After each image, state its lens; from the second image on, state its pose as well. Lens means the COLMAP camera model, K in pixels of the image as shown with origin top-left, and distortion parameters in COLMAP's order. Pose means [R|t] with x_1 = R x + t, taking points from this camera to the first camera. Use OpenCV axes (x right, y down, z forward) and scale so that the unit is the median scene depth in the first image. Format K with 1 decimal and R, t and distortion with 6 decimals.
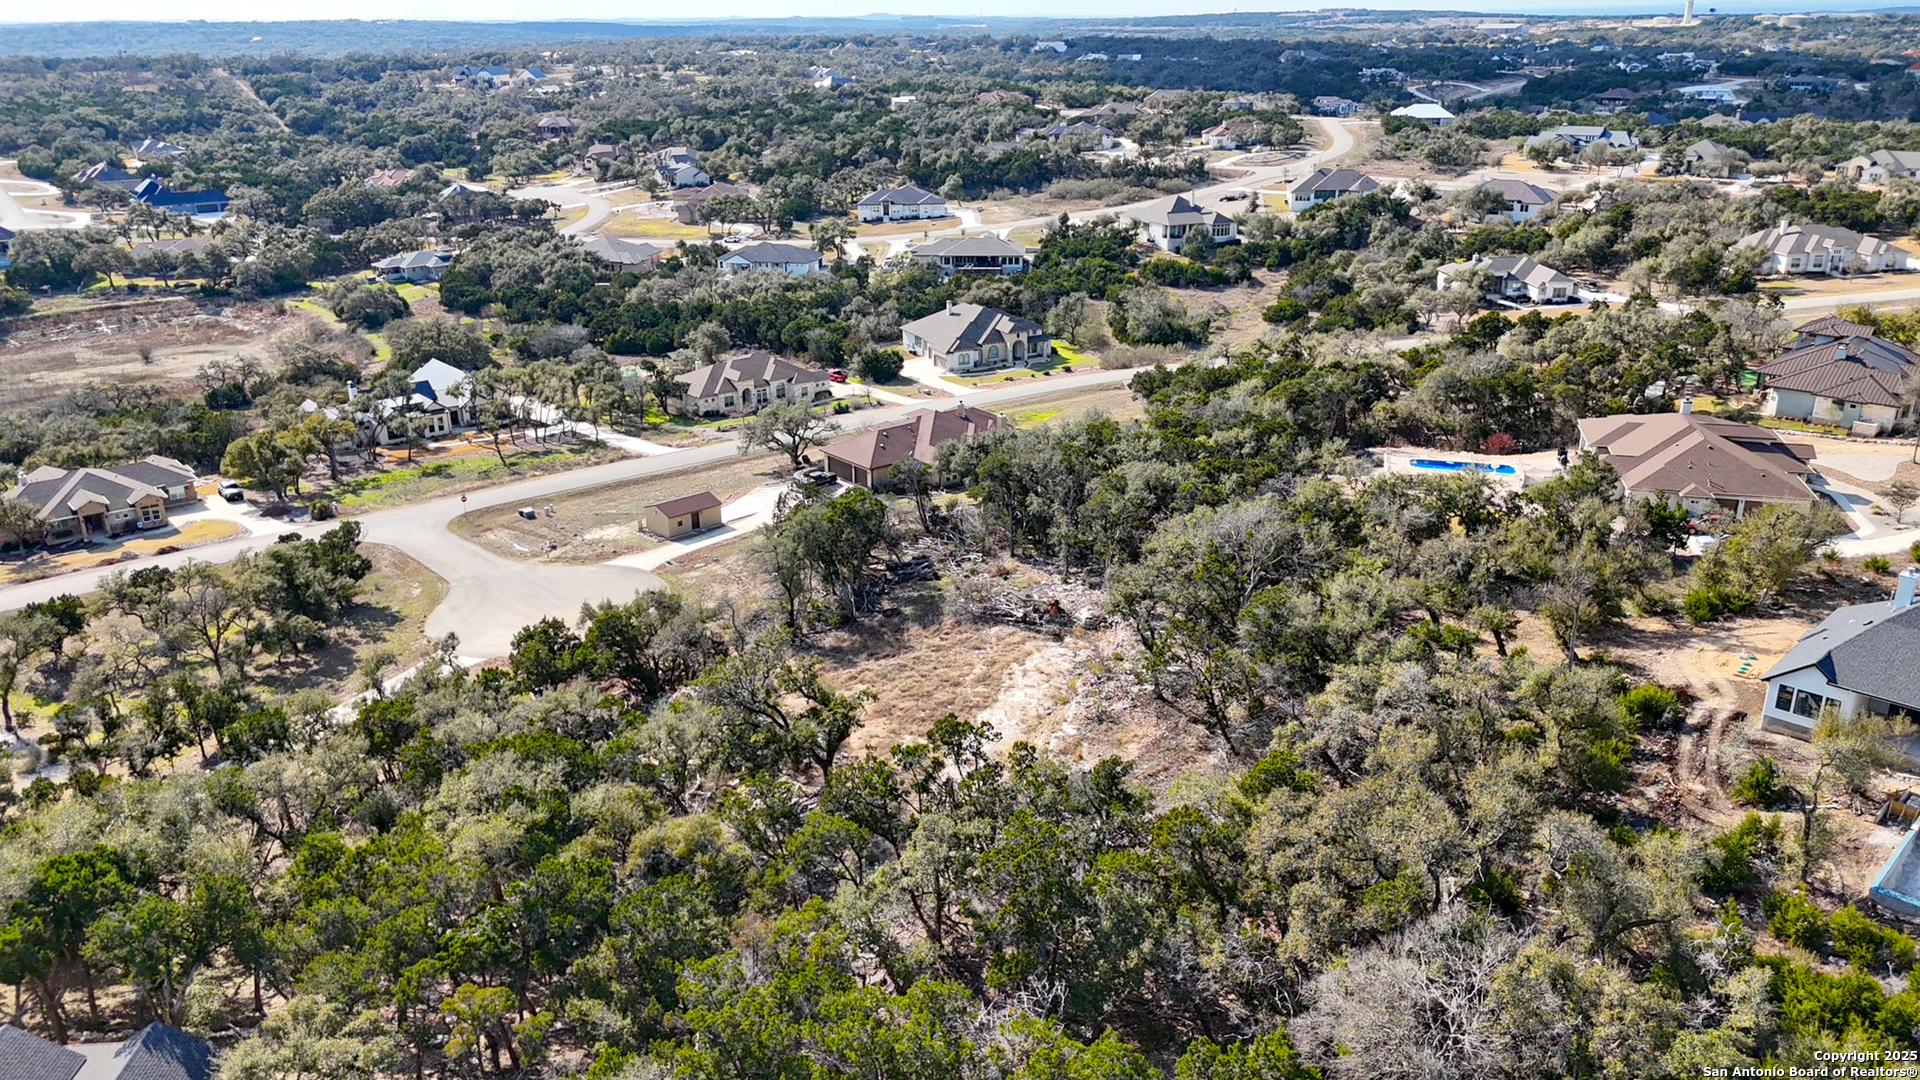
lens RADIAL K [[1418.4, 0, 954.2], [0, 1418.4, 558.6], [0, 0, 1]] dist [0.068558, -0.070771]
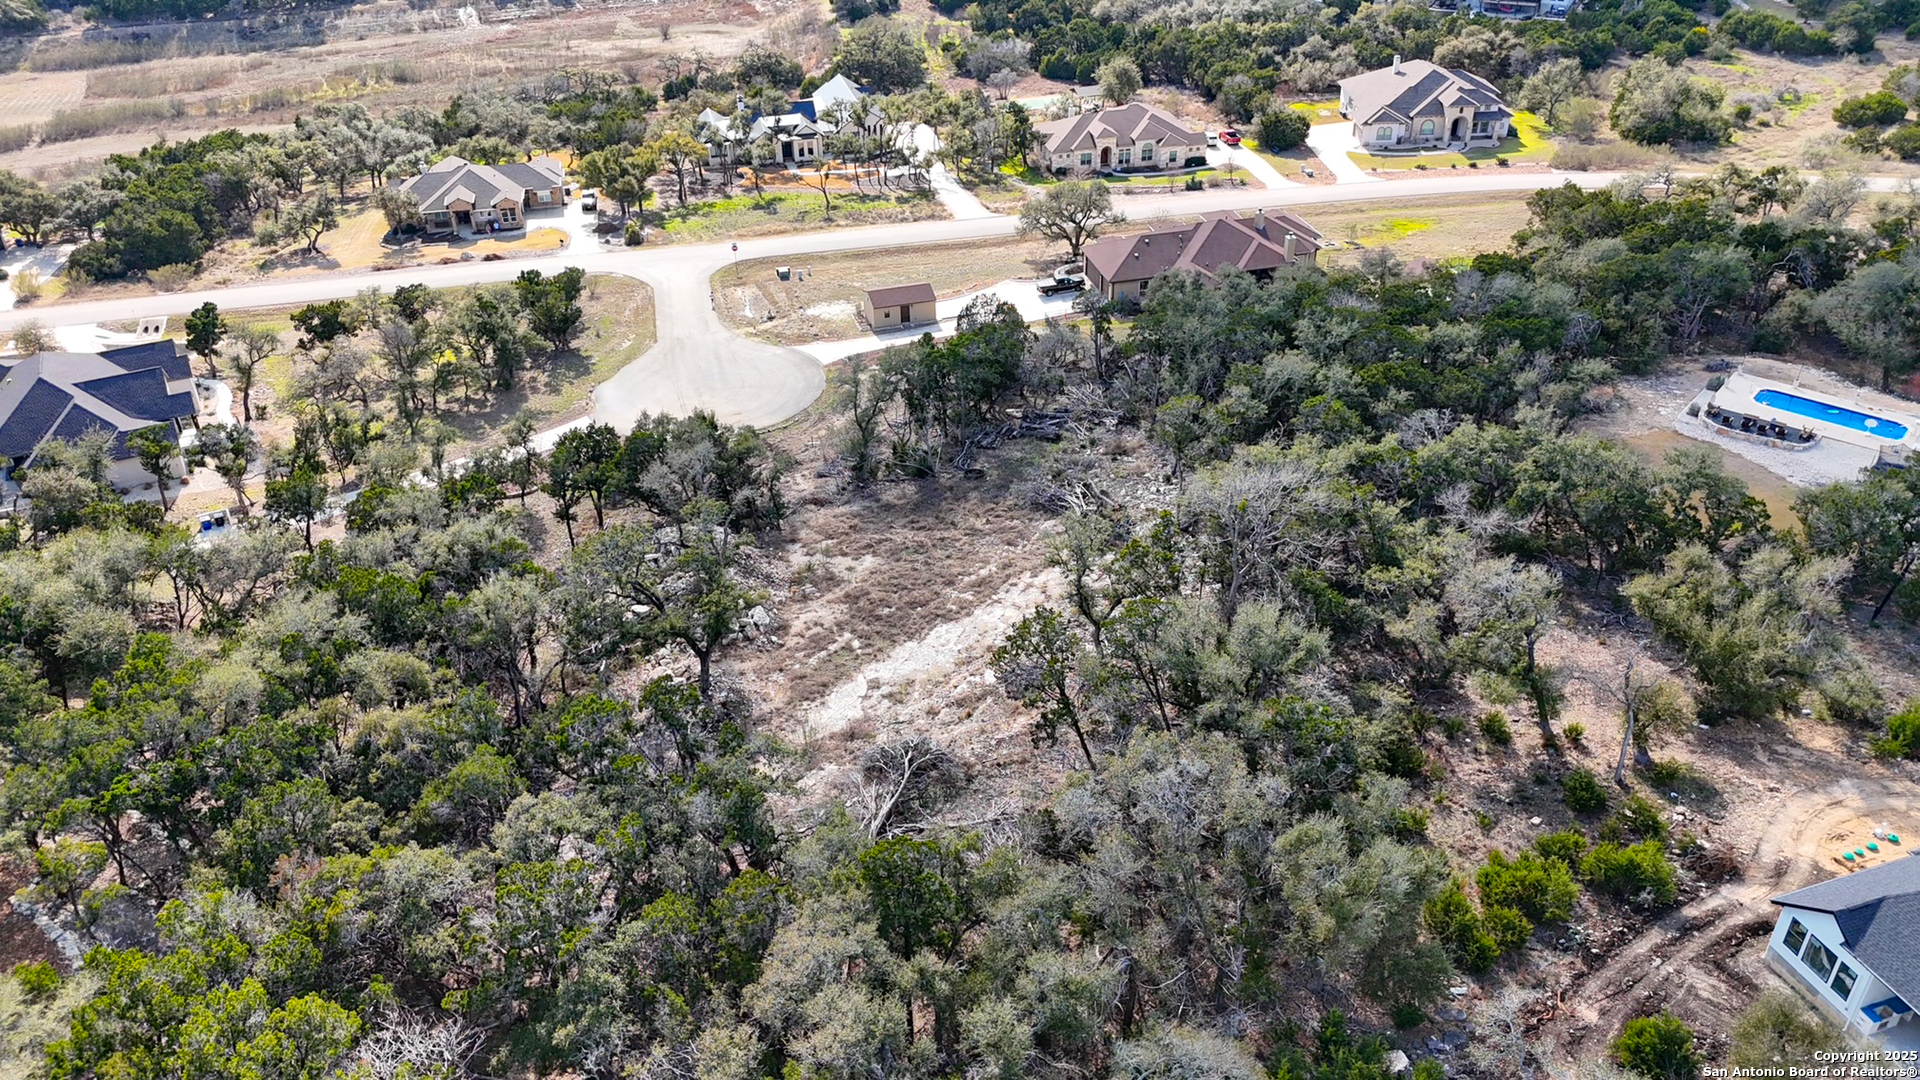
lens RADIAL K [[1418.4, 0, 955.2], [0, 1418.4, 552.4], [0, 0, 1]] dist [0.068558, -0.070771]
pose [[0.894148, 0.231143, -0.383500, 0.123029], [-0.144396, 0.959553, 0.241676, -0.052920], [0.423850, -0.160718, 0.891359, 0.067948]]
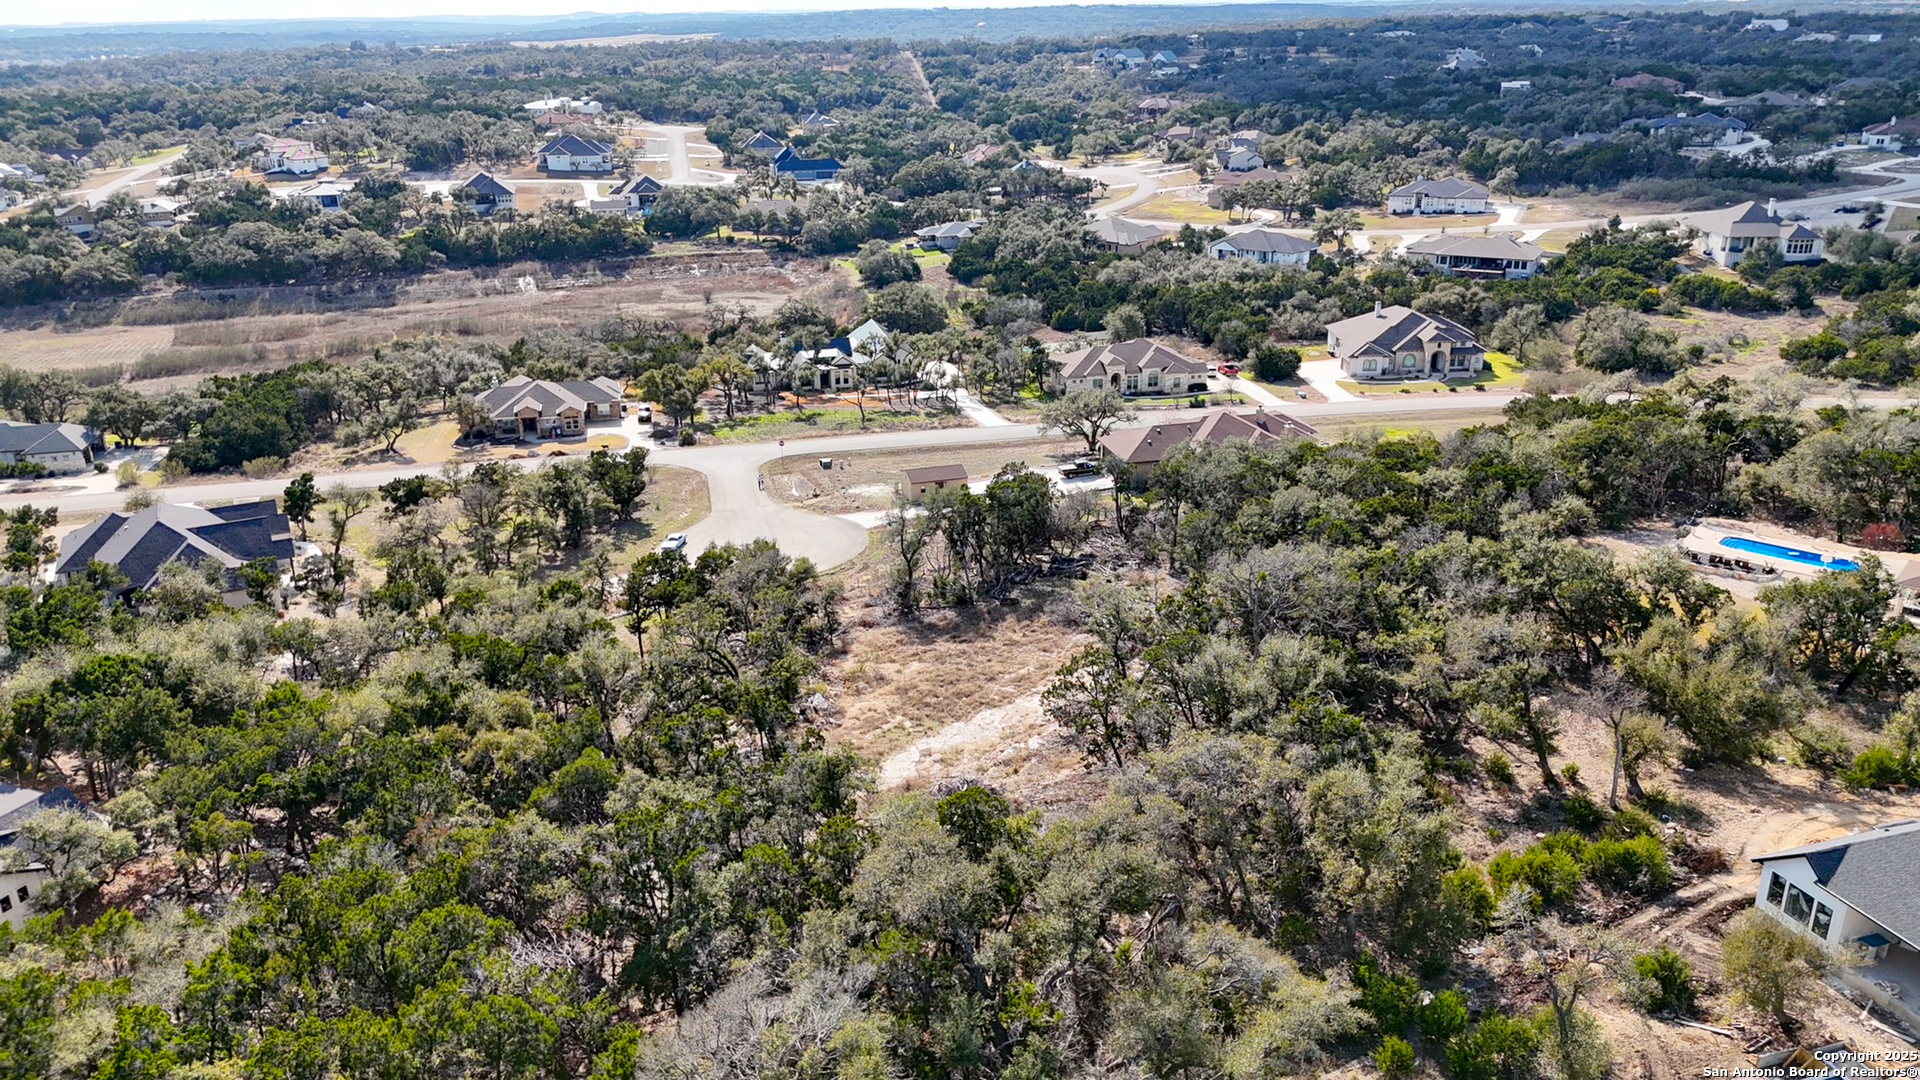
lens RADIAL K [[1418.4, 0, 951.2], [0, 1418.4, 556.2], [0, 0, 1]] dist [0.068558, -0.070771]
pose [[0.891304, 0.158217, -0.424905, 0.135242], [-0.153902, 0.987074, 0.044712, -0.012829], [0.426487, 0.025542, 0.904133, 0.031363]]
